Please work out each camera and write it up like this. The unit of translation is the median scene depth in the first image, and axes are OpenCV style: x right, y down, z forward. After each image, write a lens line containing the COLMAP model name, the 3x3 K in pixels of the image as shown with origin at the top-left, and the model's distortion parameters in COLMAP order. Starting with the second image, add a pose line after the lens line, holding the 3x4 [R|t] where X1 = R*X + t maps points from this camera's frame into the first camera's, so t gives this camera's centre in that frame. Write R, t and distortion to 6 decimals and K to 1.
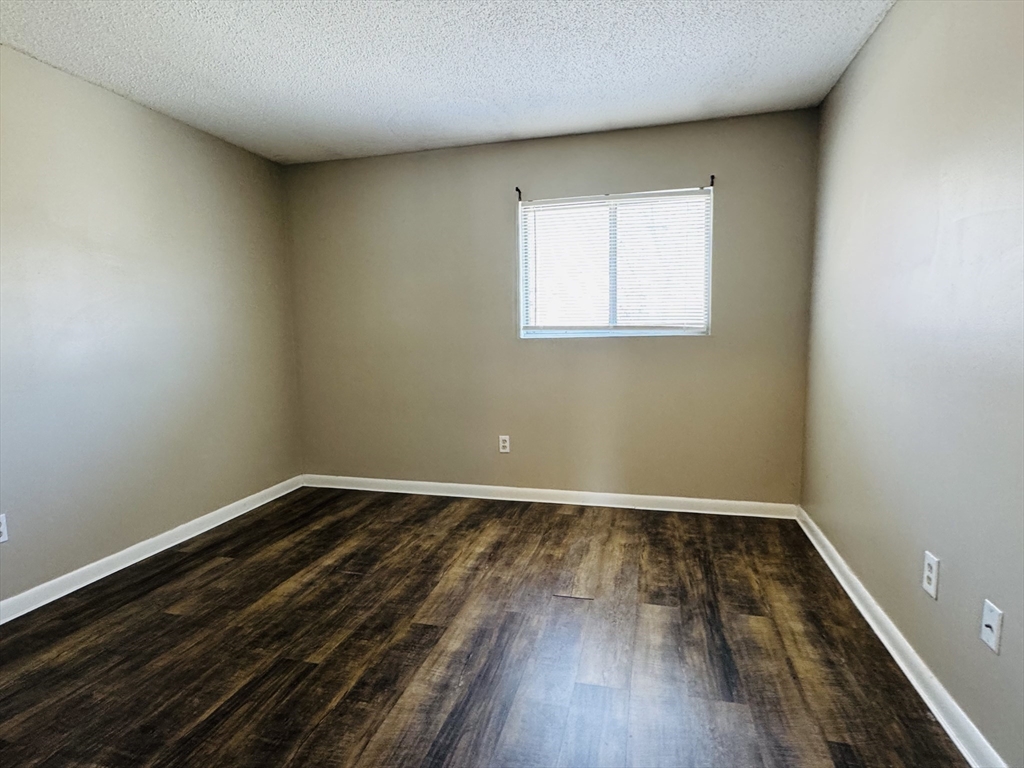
lens RADIAL K [[540.2, 0, 511.4], [0, 540.2, 386.4], [0, 0, 1]] dist [-0.001672, 0.000095]
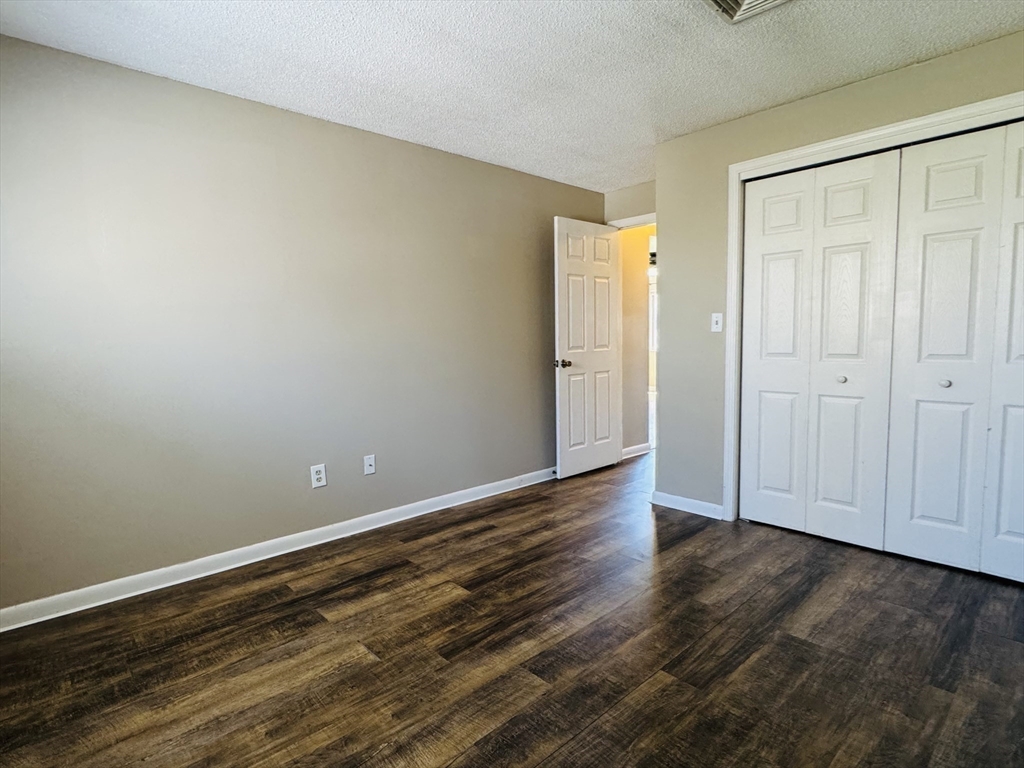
lens RADIAL K [[540.2, 0, 510.8], [0, 540.2, 384.1], [0, 0, 1]] dist [-0.001672, 0.000095]
pose [[-0.843266, -0.014200, 0.537309, -0.546798], [0.091327, 0.981330, 0.169265, -0.150145], [-0.529681, 0.191806, -0.826226, 1.568015]]
